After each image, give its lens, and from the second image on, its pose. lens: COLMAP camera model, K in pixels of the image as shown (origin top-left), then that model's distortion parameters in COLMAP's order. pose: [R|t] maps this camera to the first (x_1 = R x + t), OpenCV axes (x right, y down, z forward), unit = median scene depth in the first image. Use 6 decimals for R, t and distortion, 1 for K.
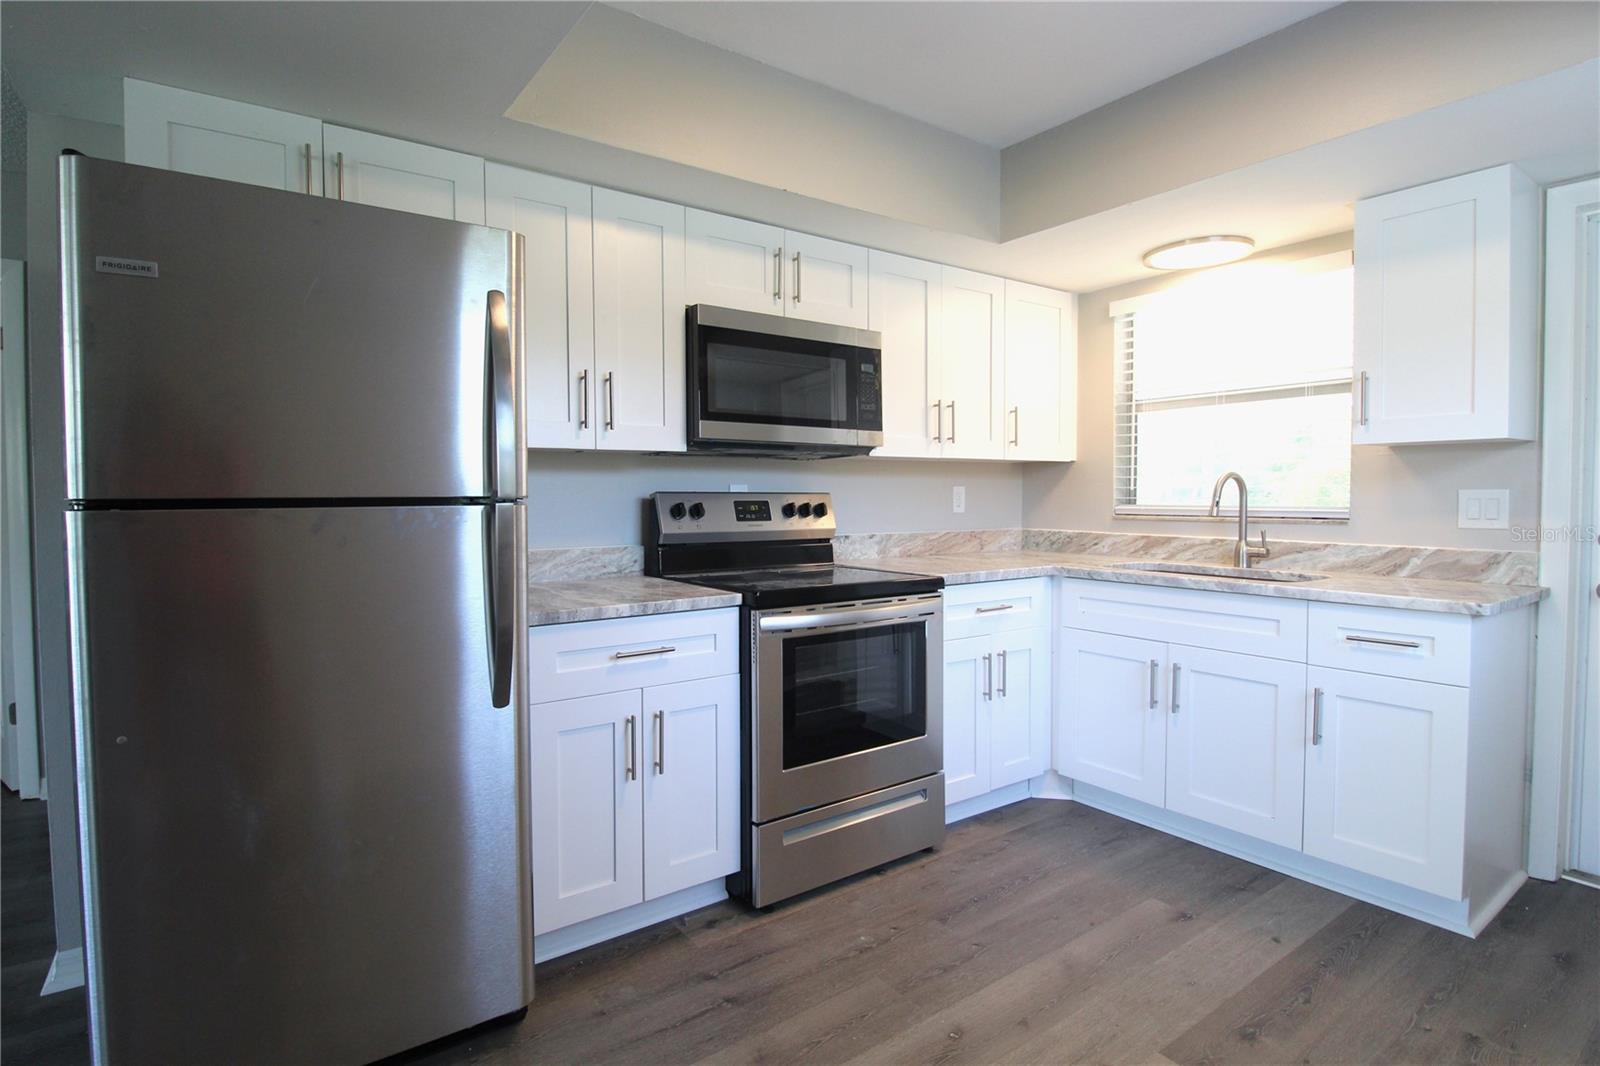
lens RADIAL K [[776.8, 0, 796.5], [0, 776.8, 527.0], [0, 0, 1]] dist [0.001140, -0.009197]
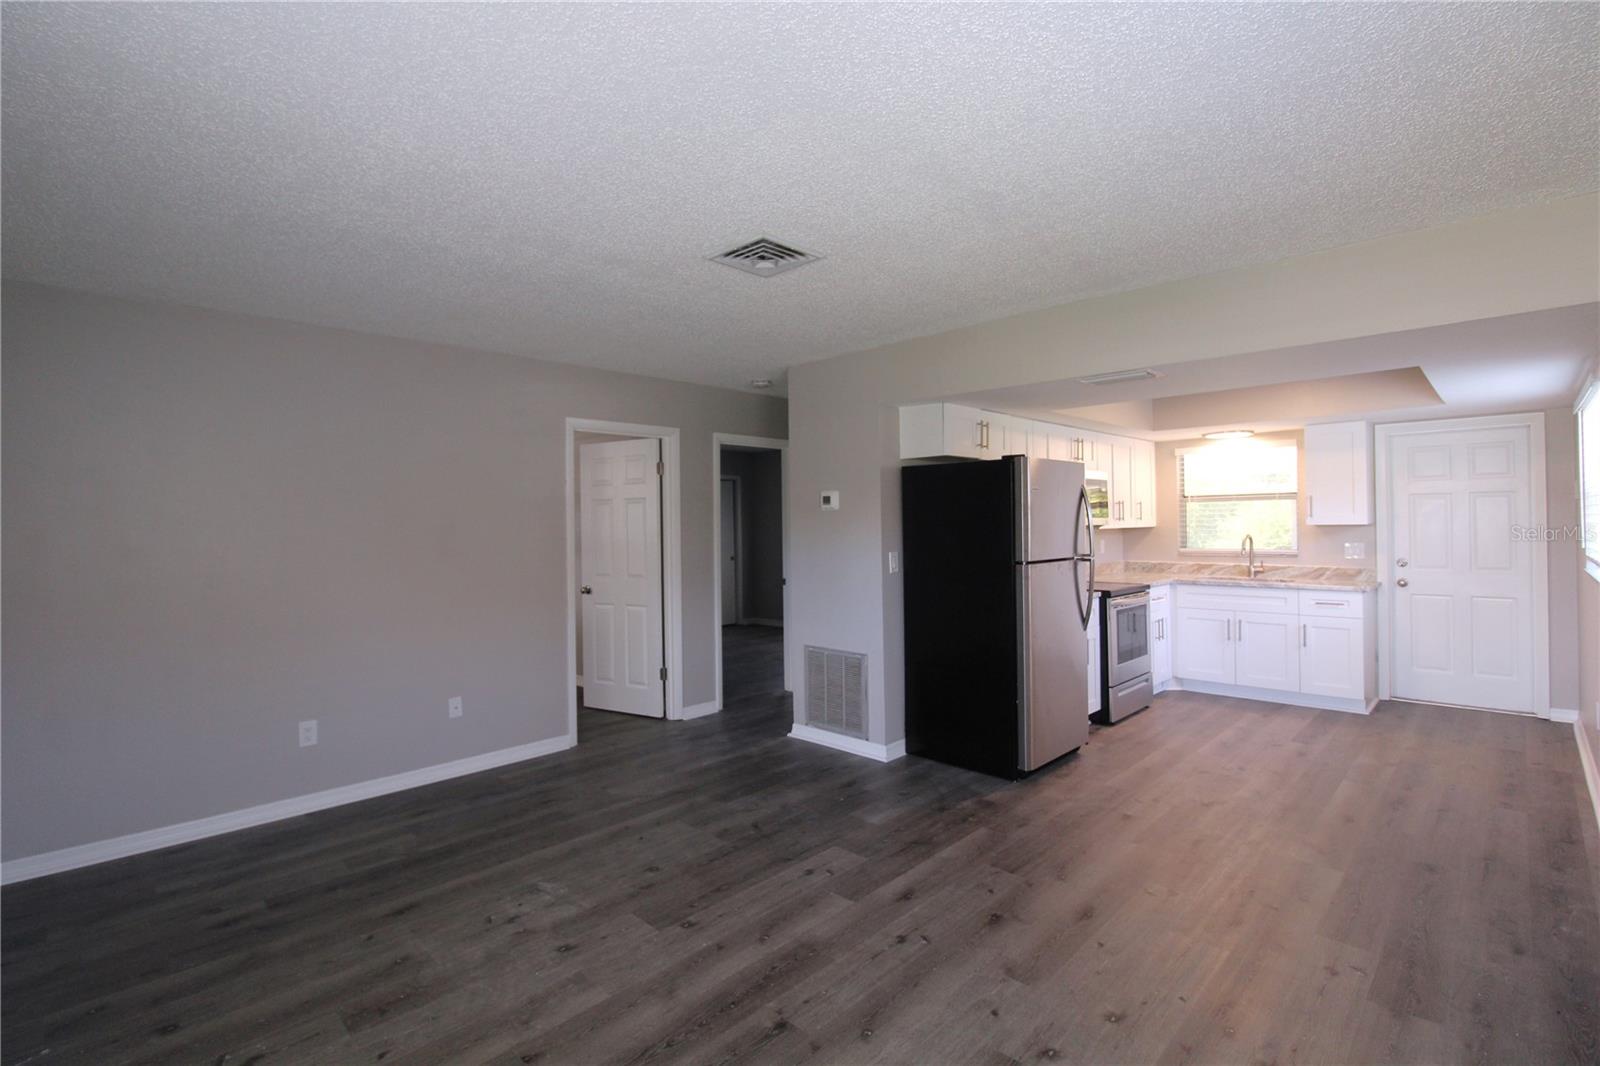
lens RADIAL K [[767.4, 0, 772.1], [0, 767.4, 525.1], [0, 0, 1]] dist [0.001577, -0.000252]
pose [[0.983446, -0.012049, 0.180800, -1.285090], [0.019071, 0.999128, -0.037151, -0.045843], [-0.180195, 0.039984, 0.982818, -1.001292]]
